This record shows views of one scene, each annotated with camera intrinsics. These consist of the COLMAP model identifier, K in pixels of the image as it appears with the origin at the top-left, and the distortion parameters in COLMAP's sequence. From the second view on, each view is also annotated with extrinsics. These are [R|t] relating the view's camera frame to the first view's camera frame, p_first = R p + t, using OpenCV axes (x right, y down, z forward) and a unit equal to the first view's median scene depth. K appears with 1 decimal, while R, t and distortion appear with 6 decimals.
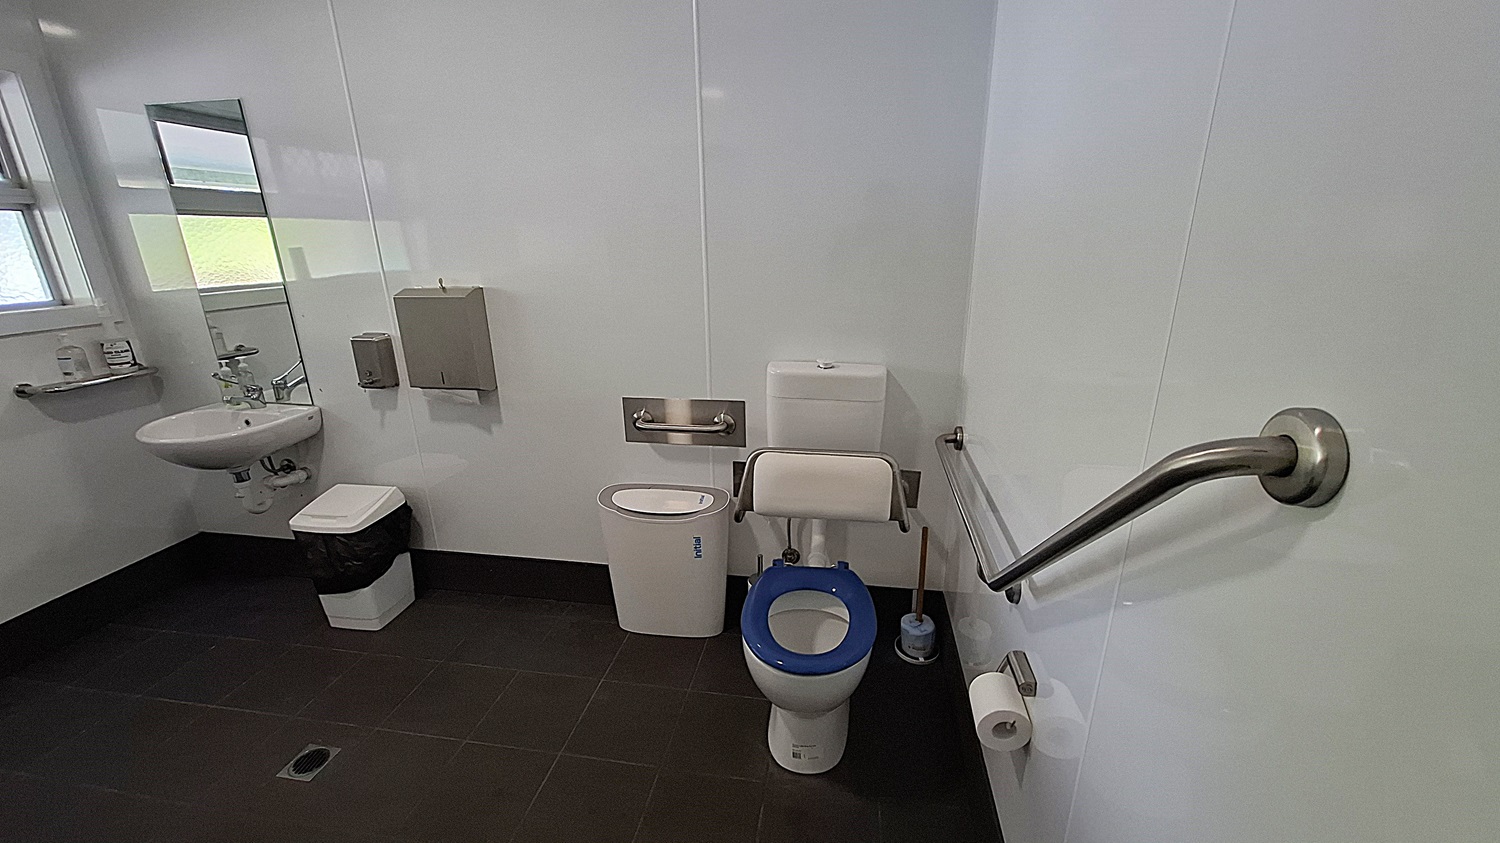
lens RADIAL K [[586.4, 0, 740.5], [0, 586.4, 416.1], [0, 0, 1]] dist [-0.002359, 0.000351]
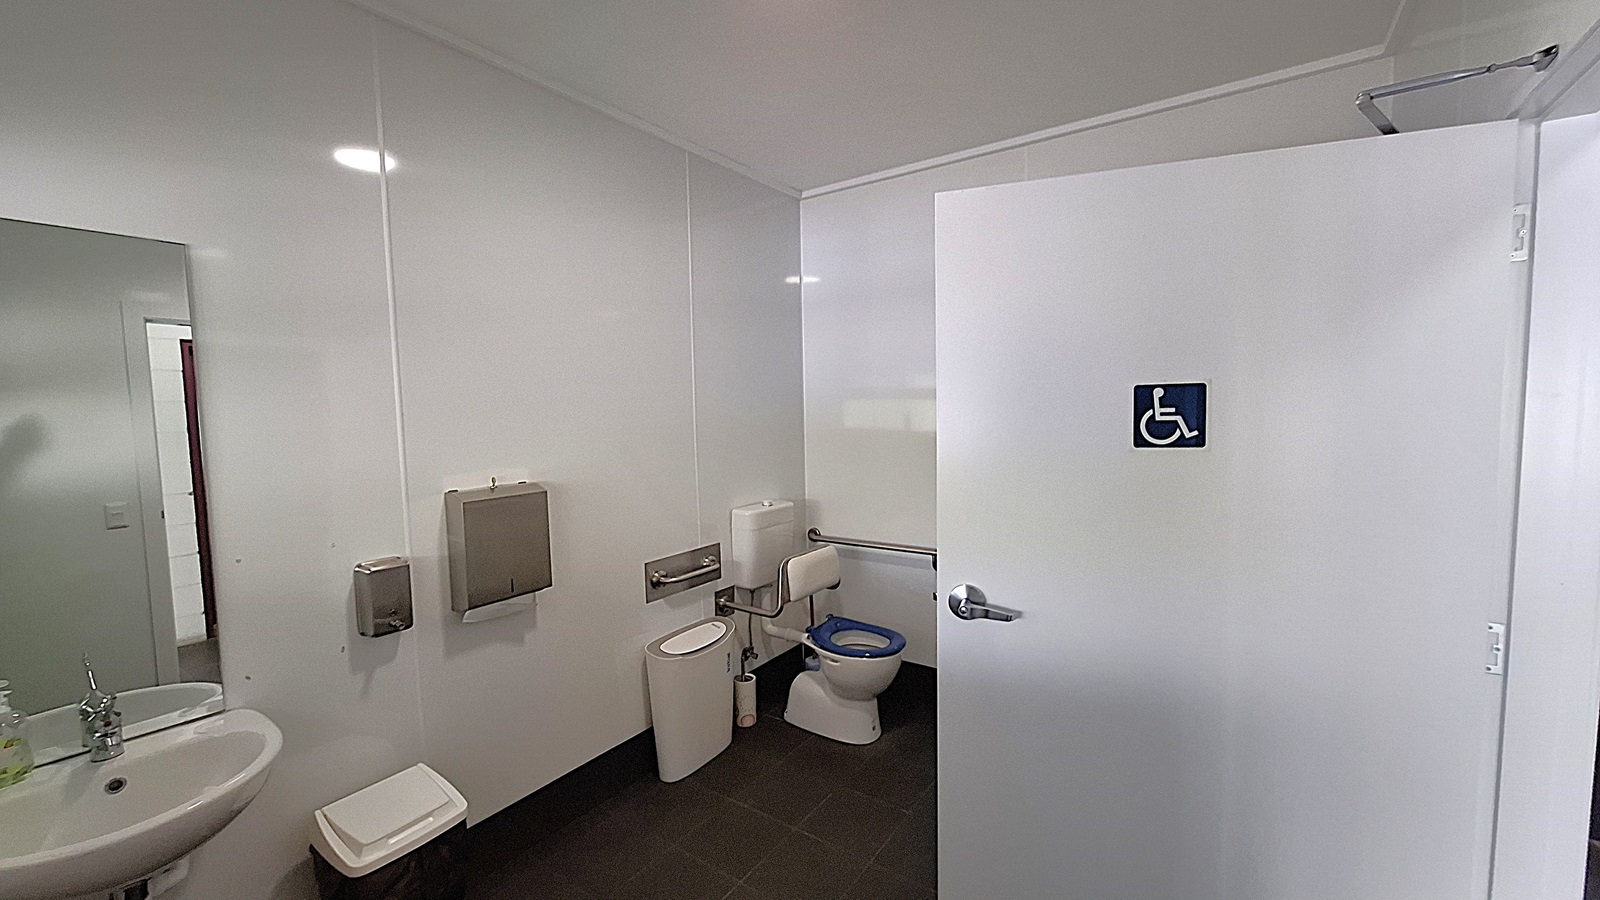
lens RADIAL K [[625.5, 0, 795.9], [0, 625.5, 450.9], [0, 0, 1]] dist [-0.002359, 0.000351]
pose [[0.435172, -0.058703, 0.898432, -1.160354], [0.274889, 0.958888, -0.070494, -0.076100], [-0.857358, 0.277646, 0.433418, 0.162174]]
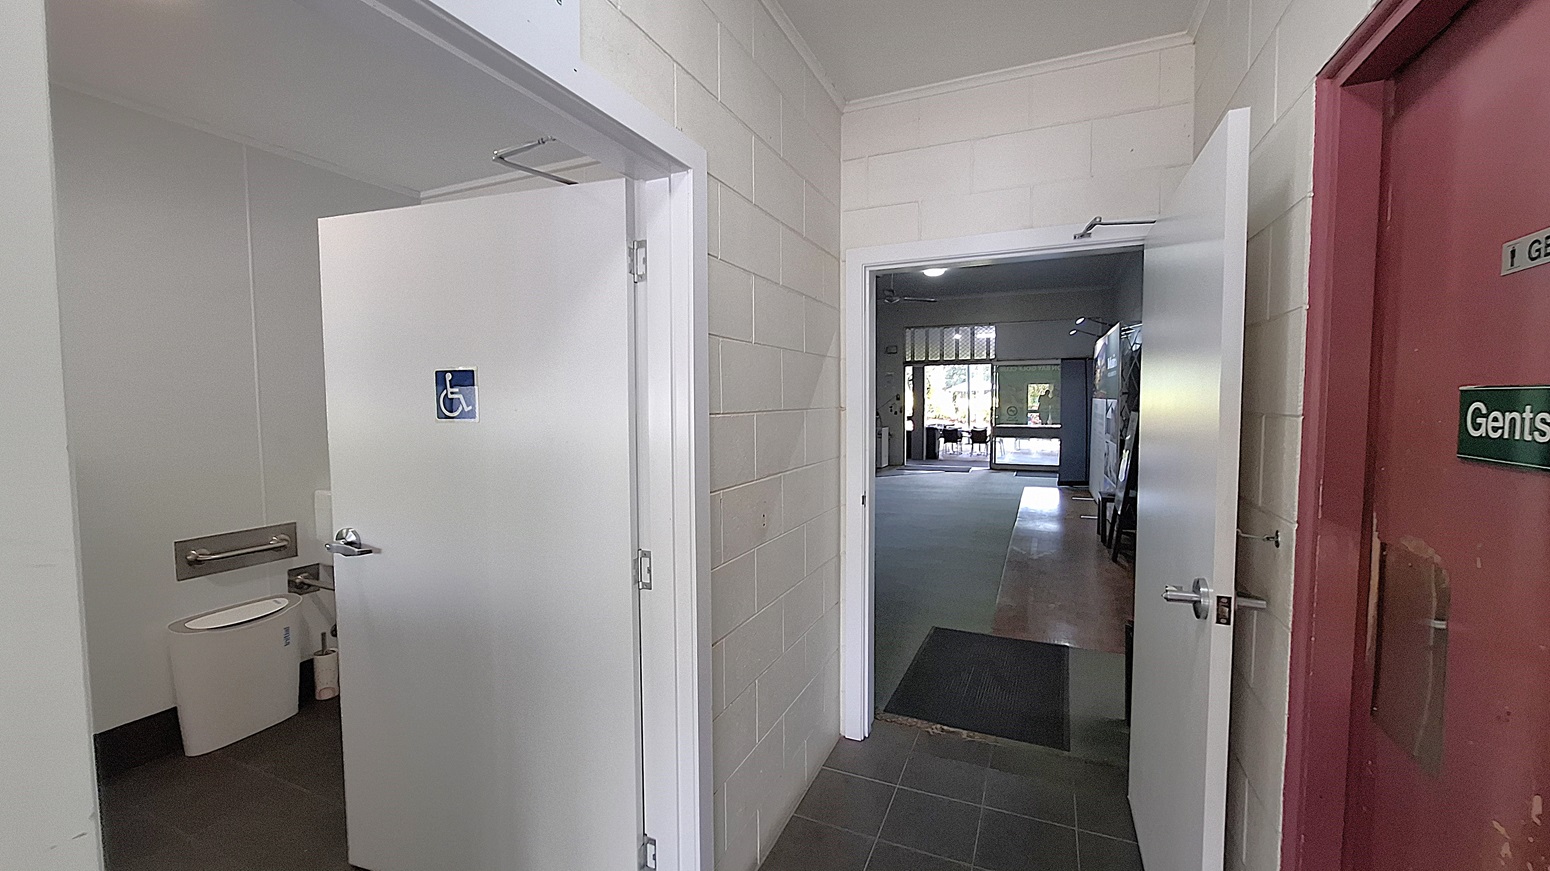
lens RADIAL K [[605.9, 0, 784.2], [0, 605.9, 428.8], [0, 0, 1]] dist [-0.002359, 0.000351]
pose [[0.217193, -0.033809, 0.975543, -1.100810], [0.286375, 0.957630, -0.030569, 0.132849], [-0.933176, 0.286010, 0.217673, -0.439067]]
